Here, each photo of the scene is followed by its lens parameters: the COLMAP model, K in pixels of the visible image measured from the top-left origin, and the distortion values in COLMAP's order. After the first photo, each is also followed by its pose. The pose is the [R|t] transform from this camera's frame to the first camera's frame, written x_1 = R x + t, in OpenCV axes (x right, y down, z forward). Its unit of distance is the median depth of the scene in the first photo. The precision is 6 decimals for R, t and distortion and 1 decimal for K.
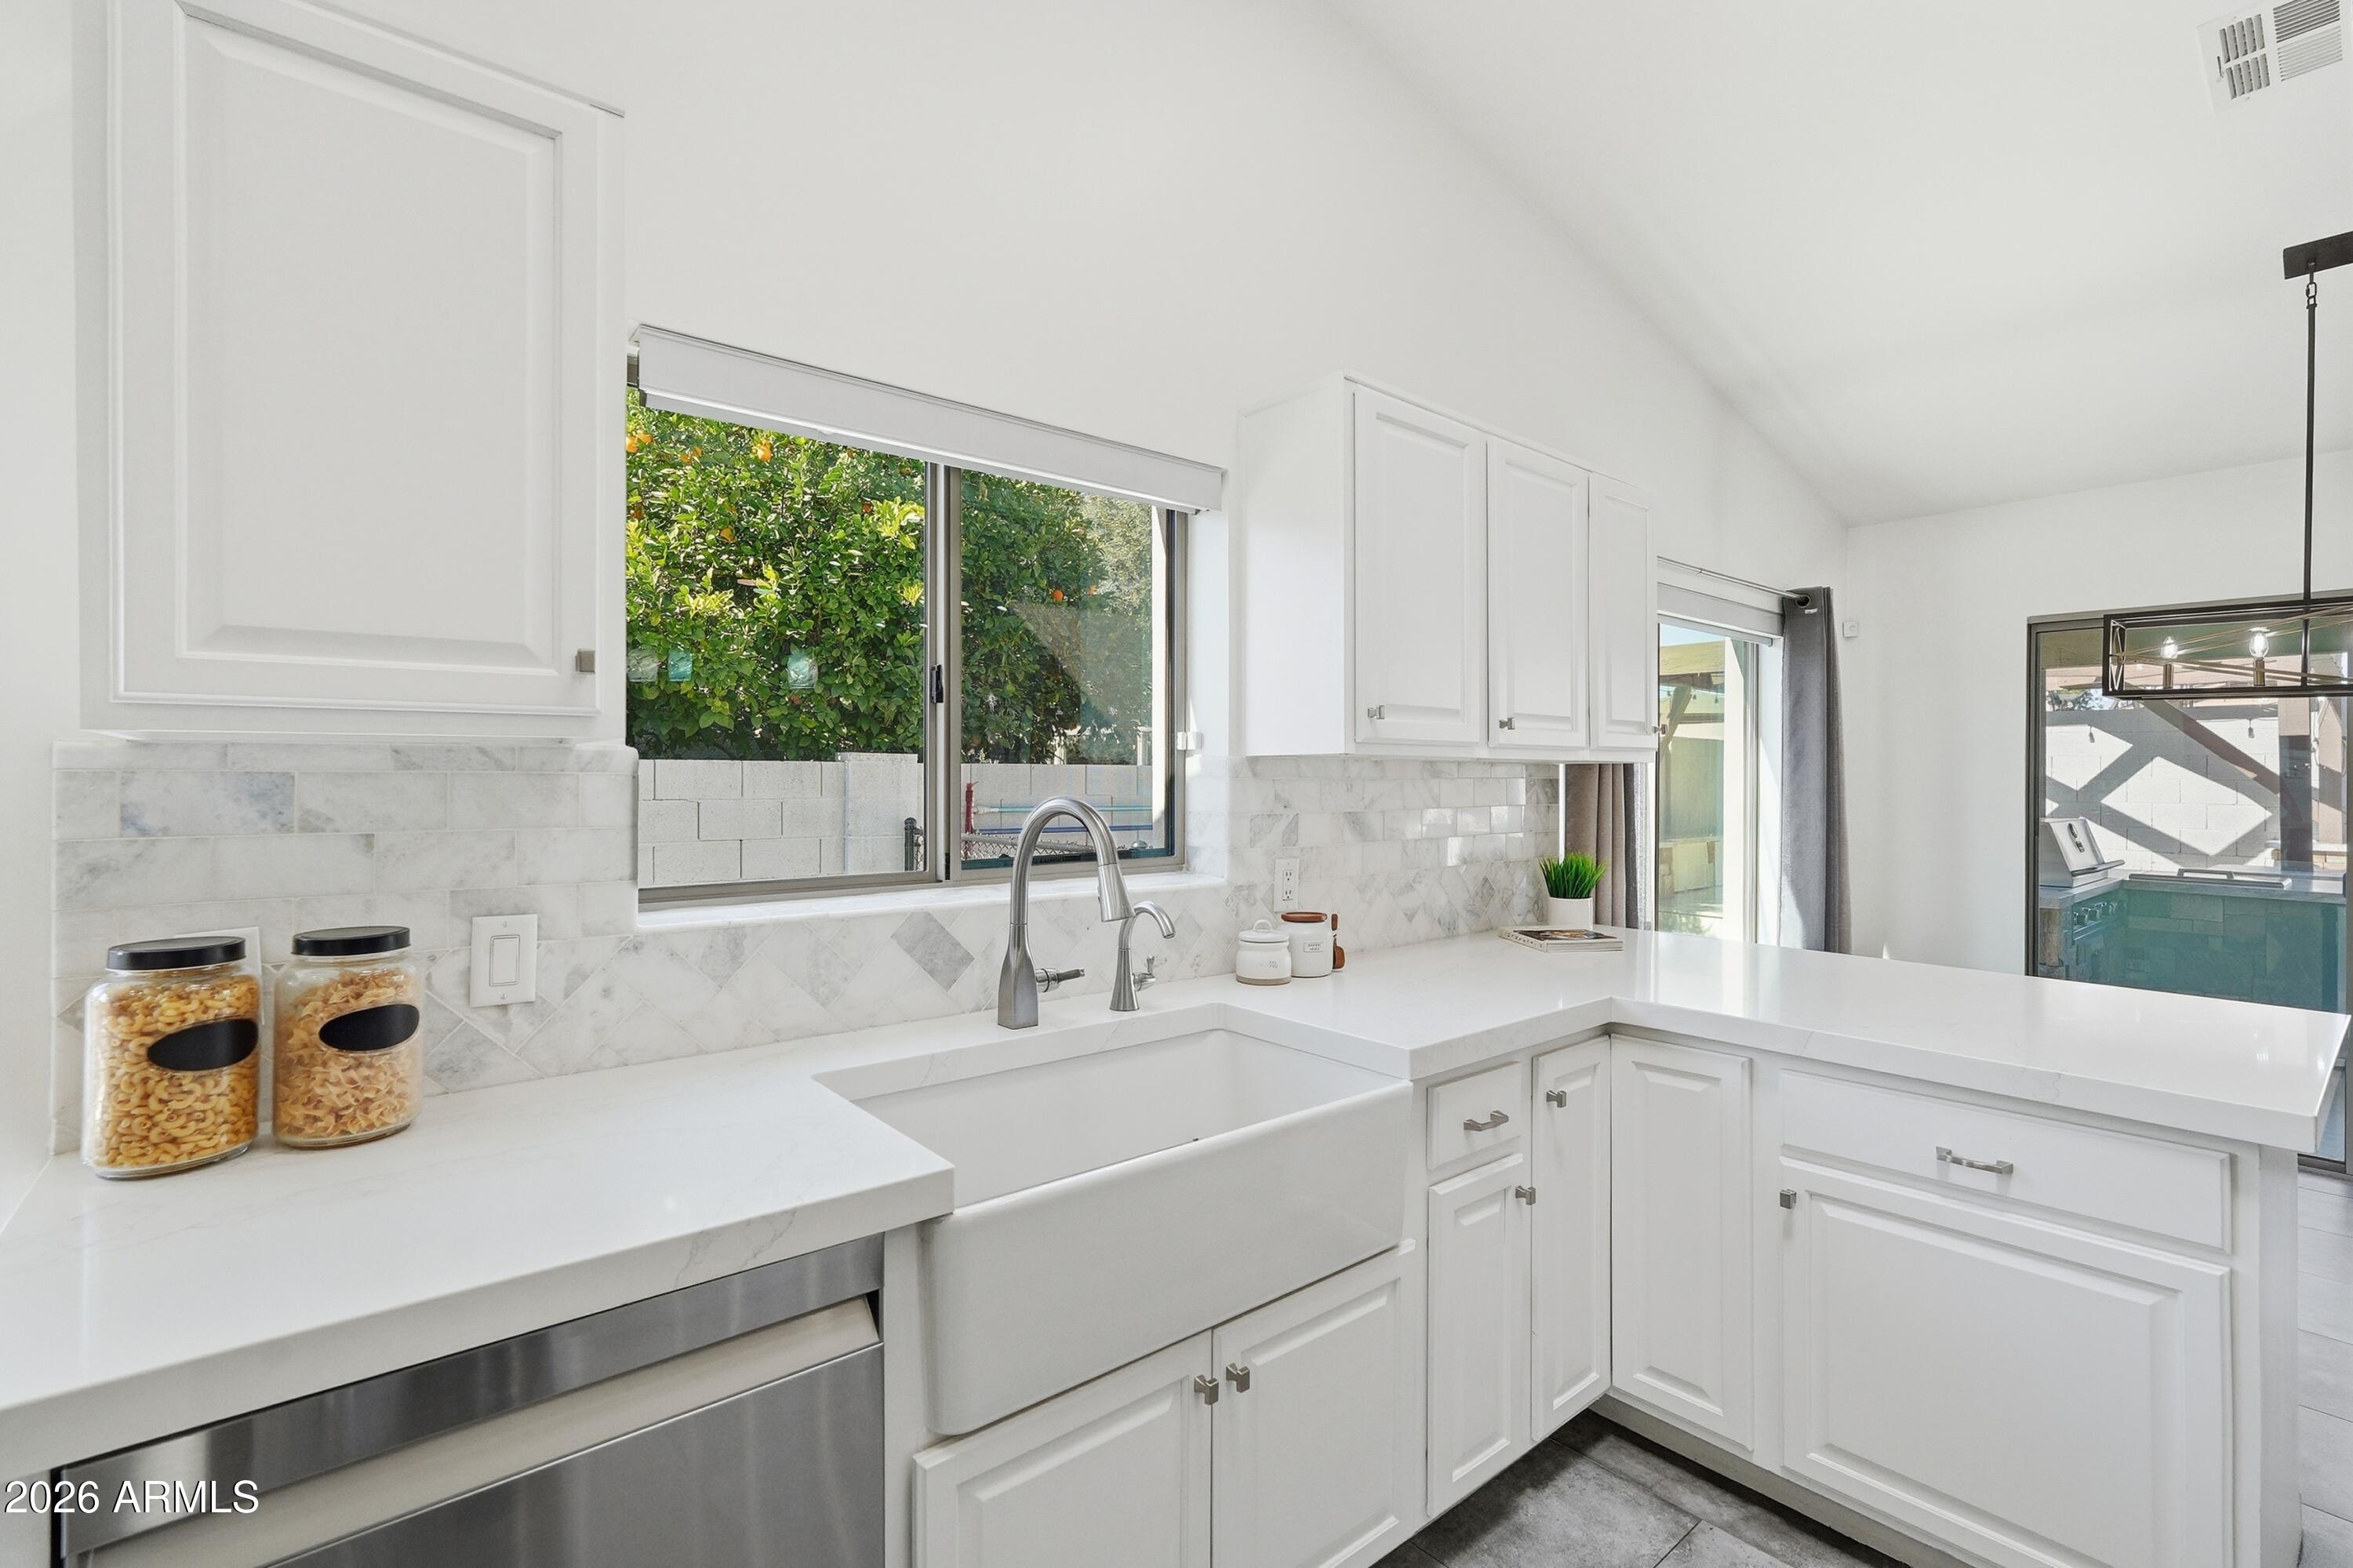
lens RADIAL K [[1044.5, 0, 1161.1], [0, 1044.5, 776.6], [0, 0, 1]] dist [-0.015659, 0.010182]
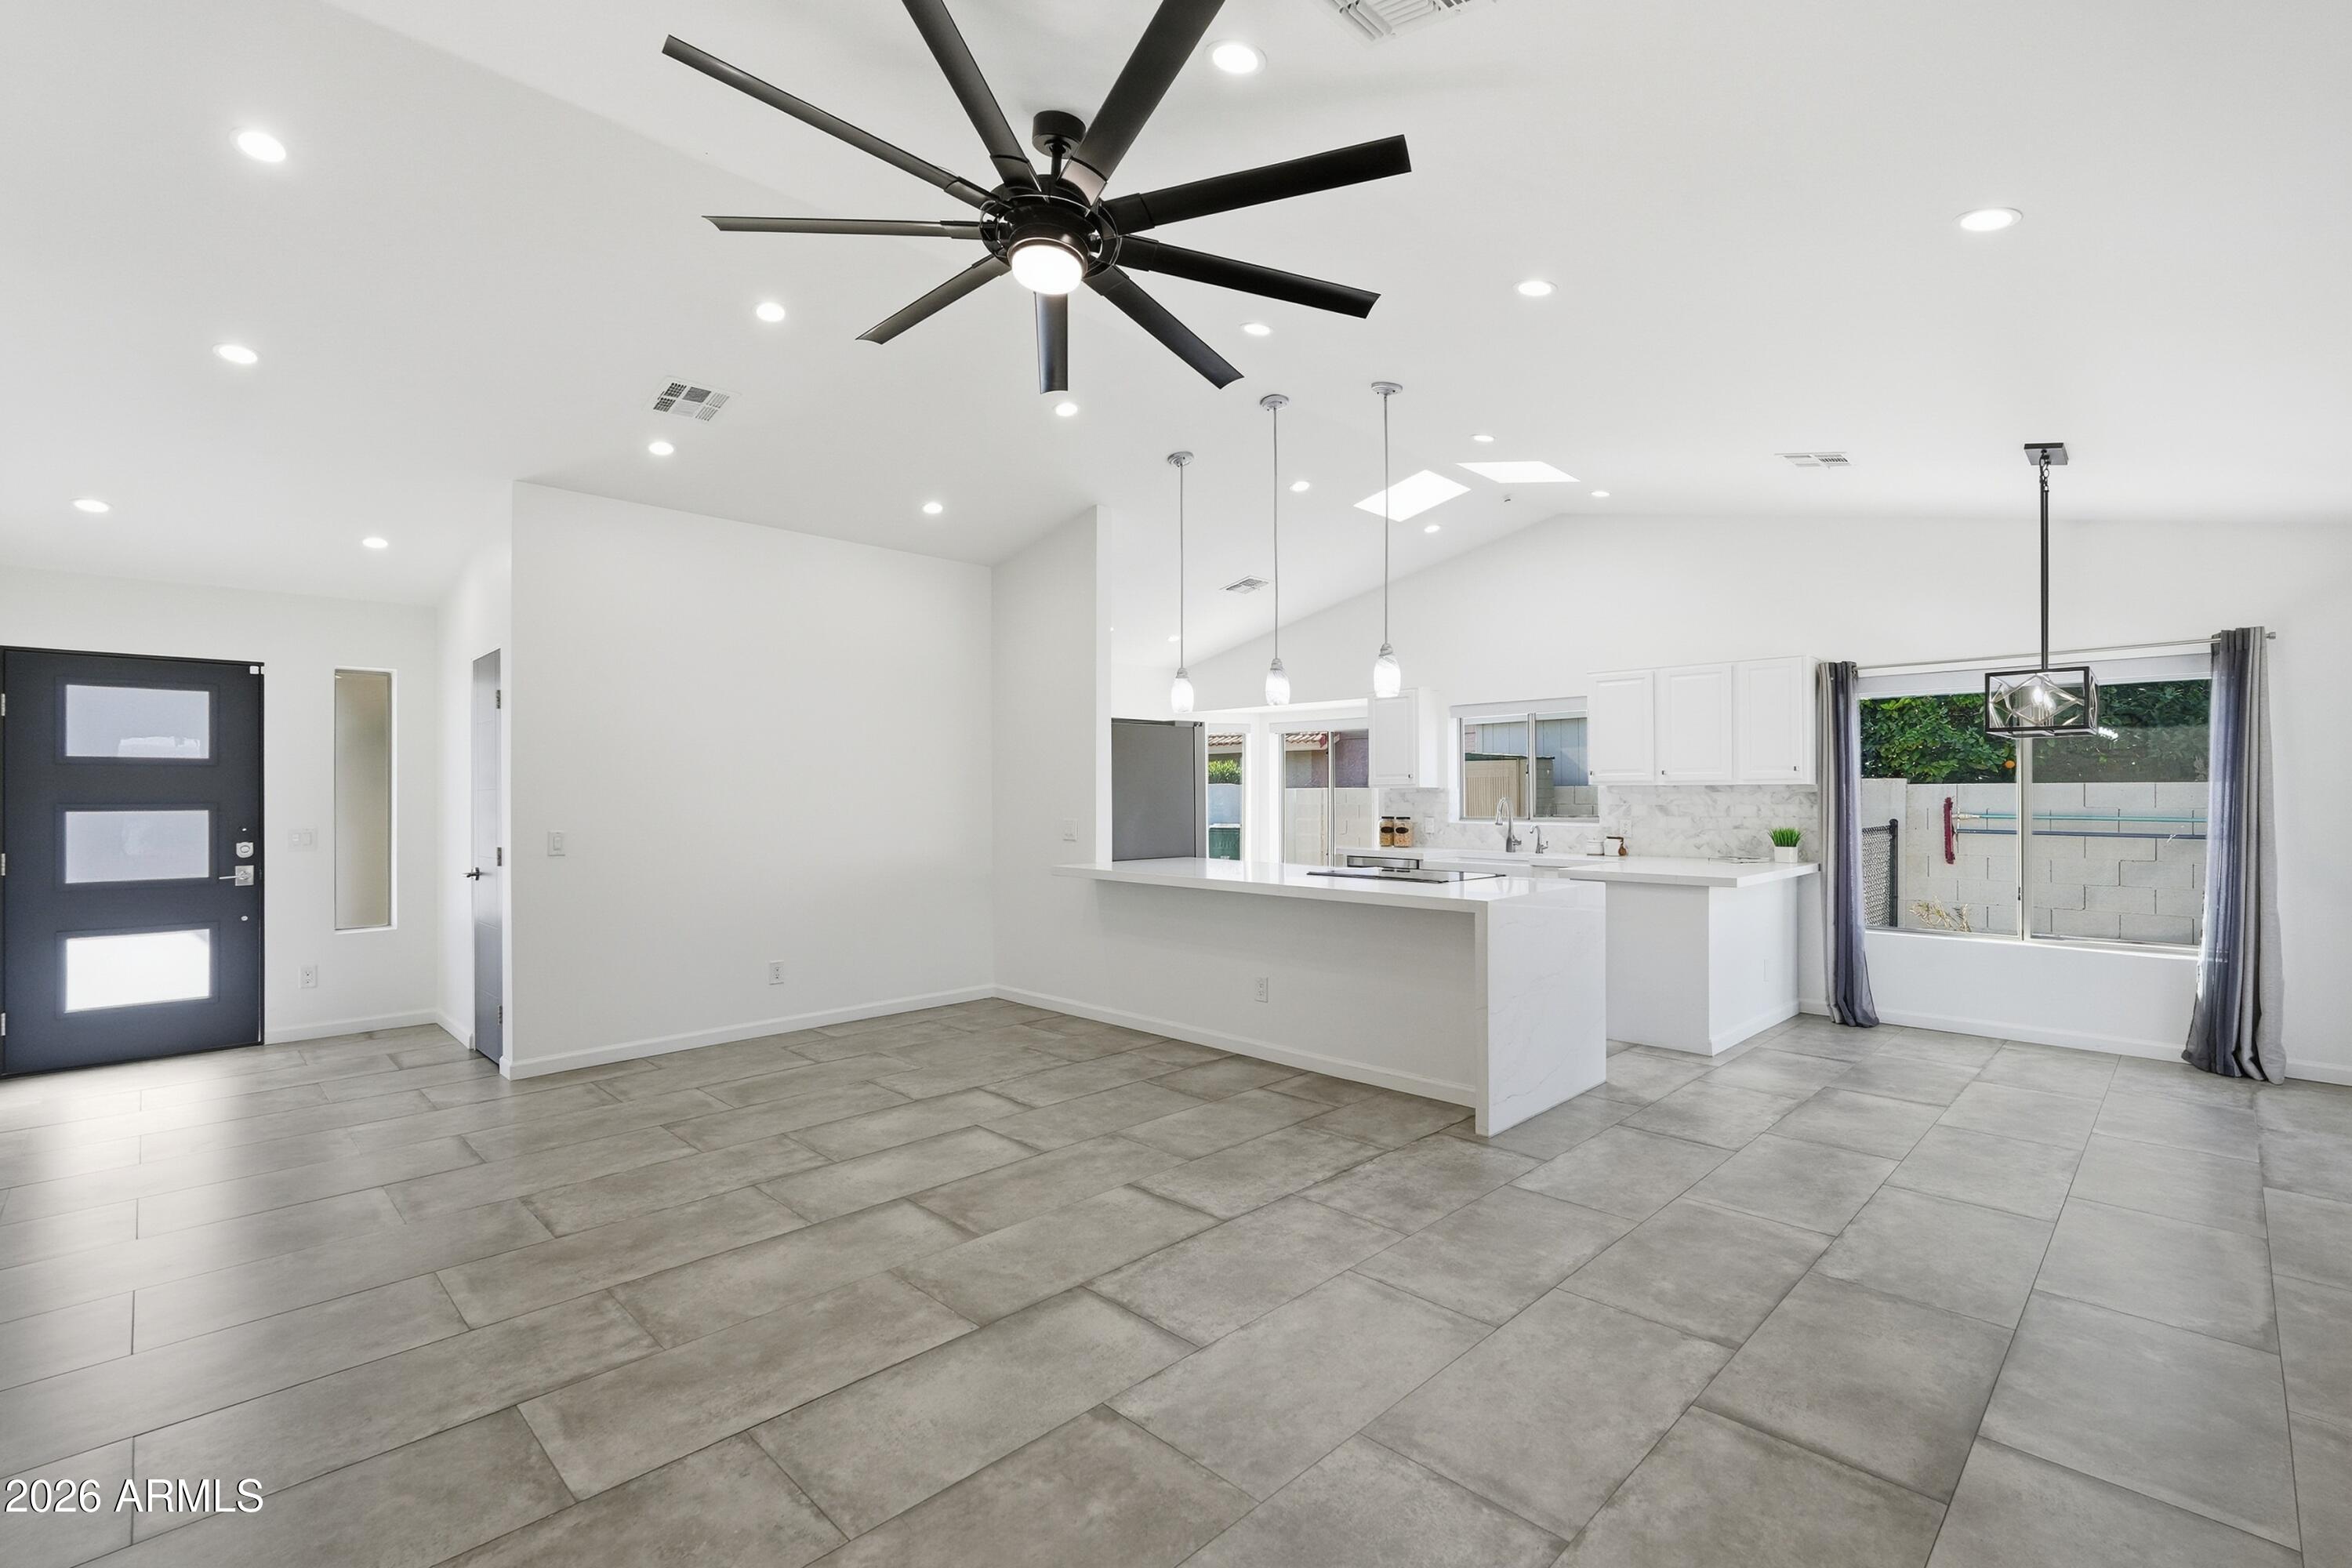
lens RADIAL K [[1052.6, 0, 1175.7], [0, 1052.6, 789.9], [0, 0, 1]] dist [-0.017493, 0.010078]
pose [[0.089729, -0.010235, -0.995914, 3.687233], [0.001322, 0.999948, -0.010158, 0.027902], [0.995965, -0.000405, 0.089738, -0.672511]]
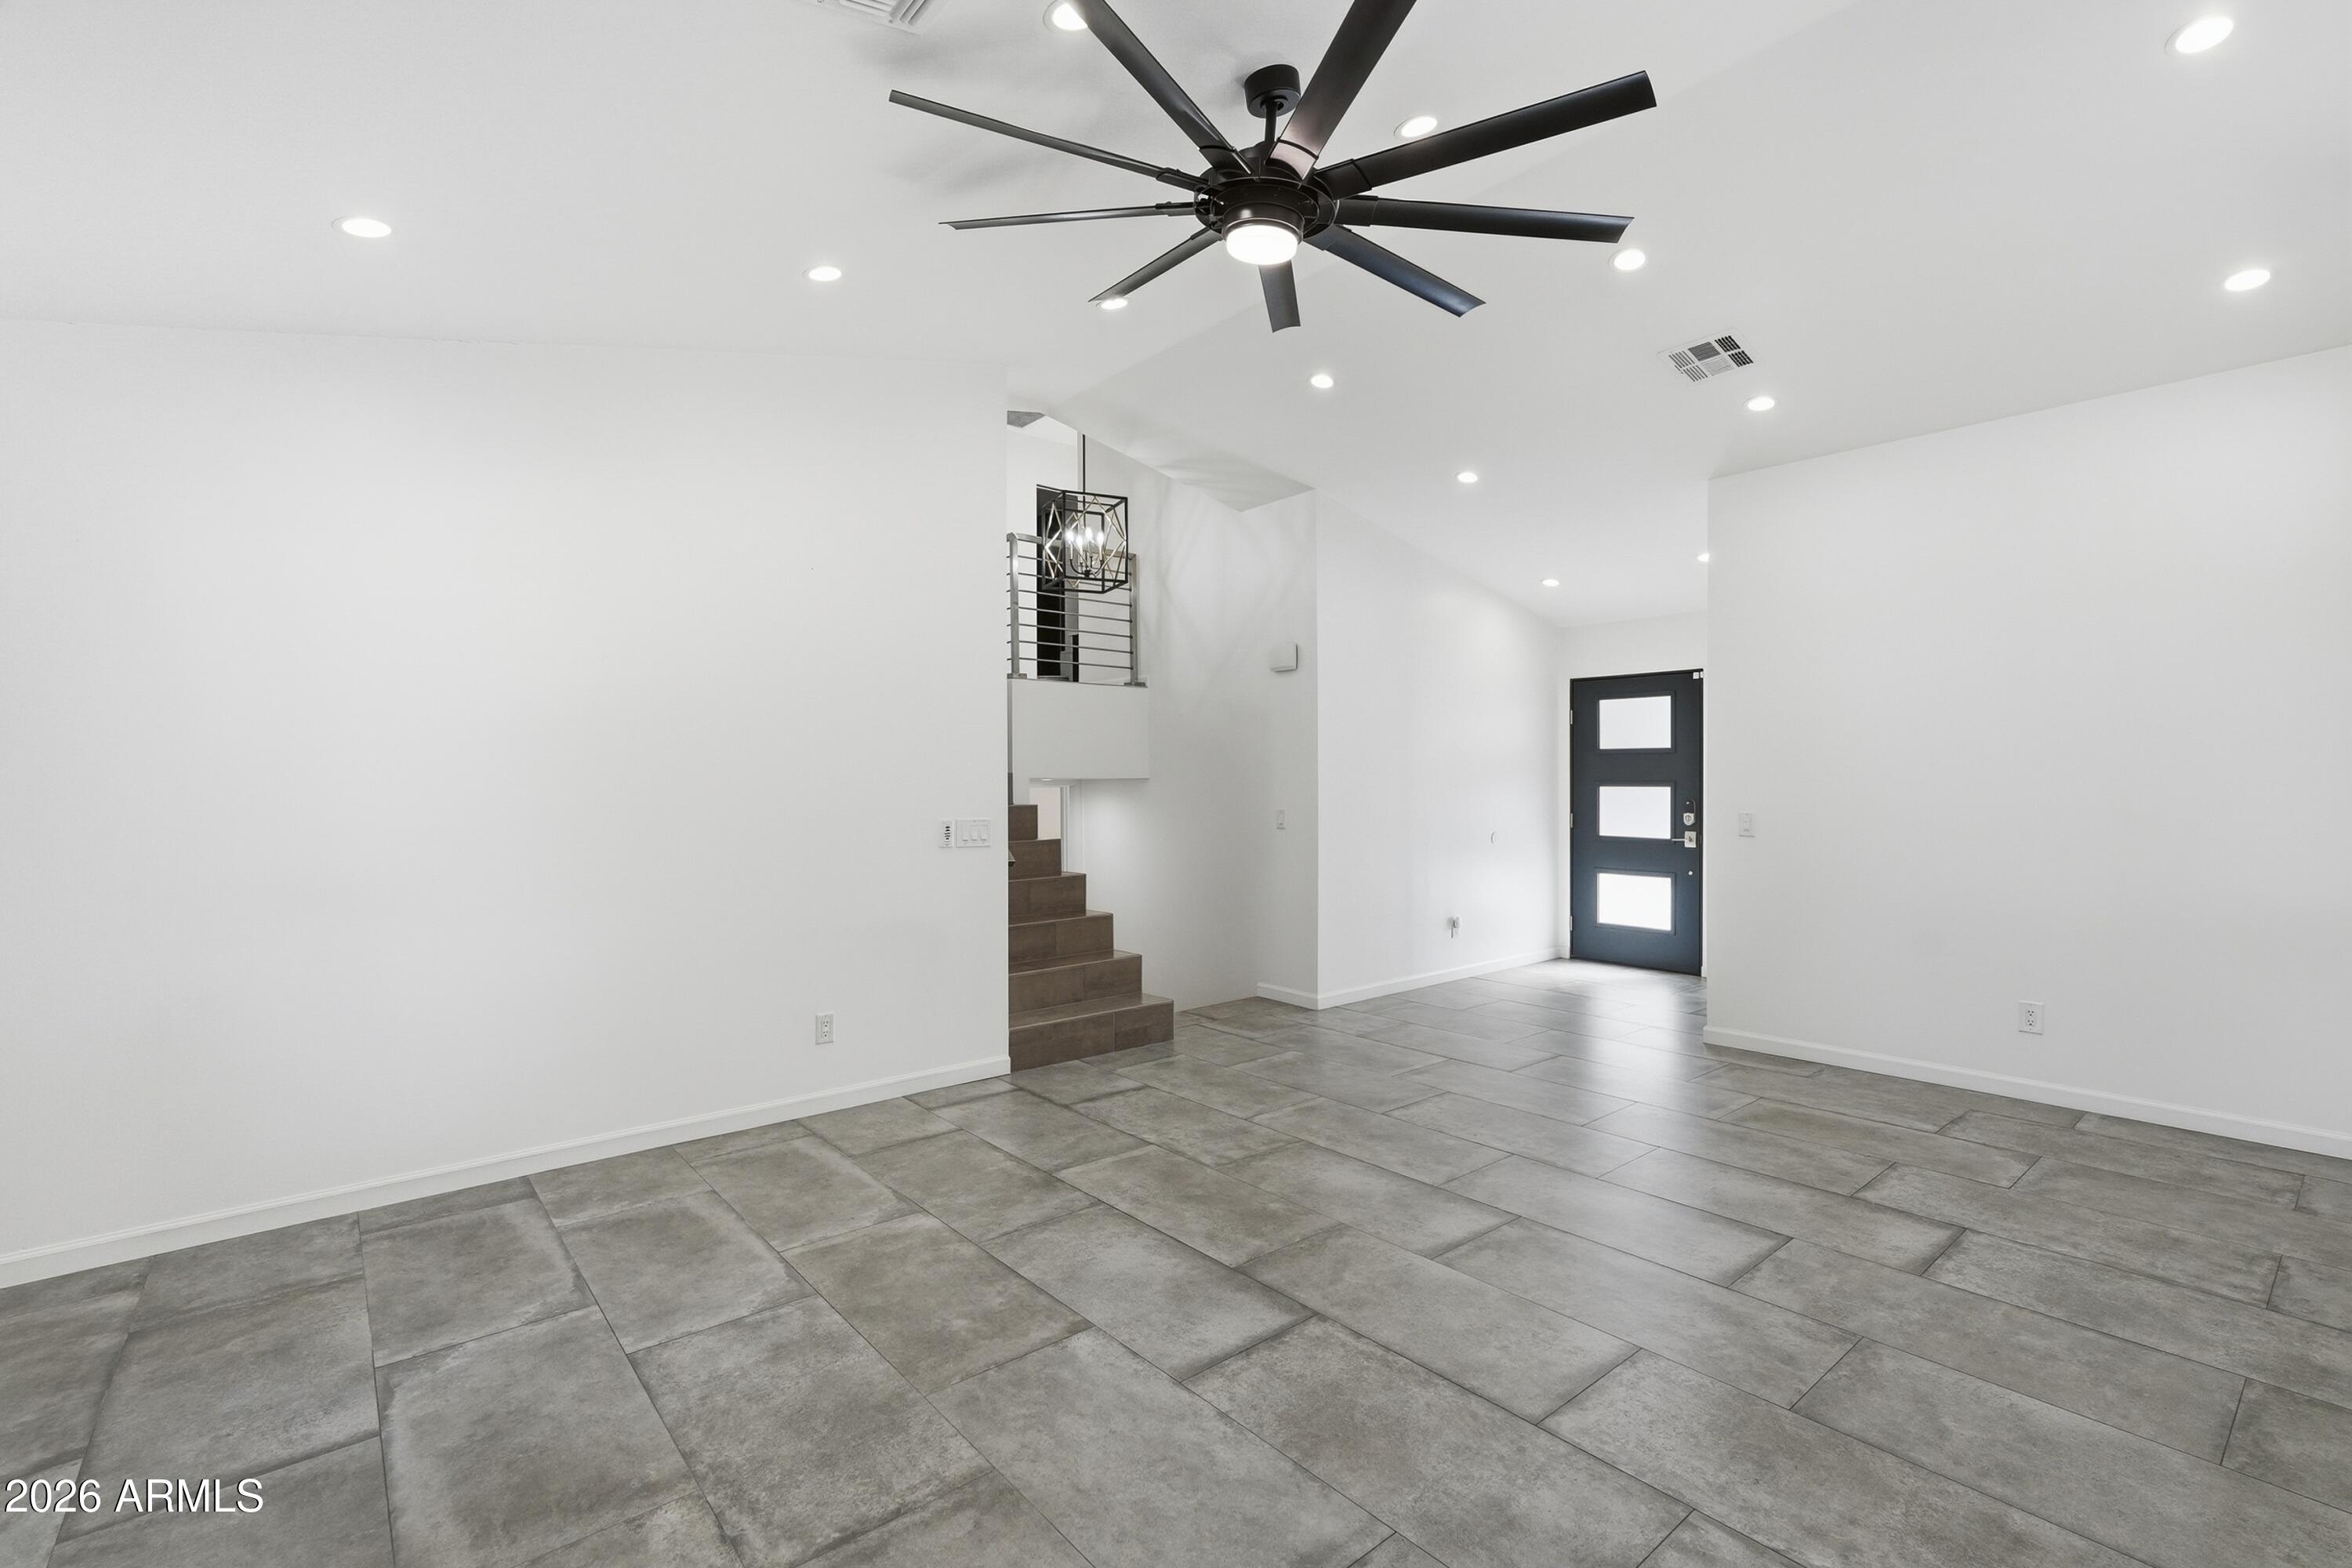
lens RADIAL K [[1044.0, 0, 1160.6], [0, 1044.0, 776.6], [0, 0, 1]] dist [-0.015659, 0.010182]
pose [[-0.999976, -0.003048, 0.006169, 2.386608], [-0.003044, 0.999995, 0.000711, 0.015342], [-0.006171, 0.000692, -0.999981, 0.680161]]
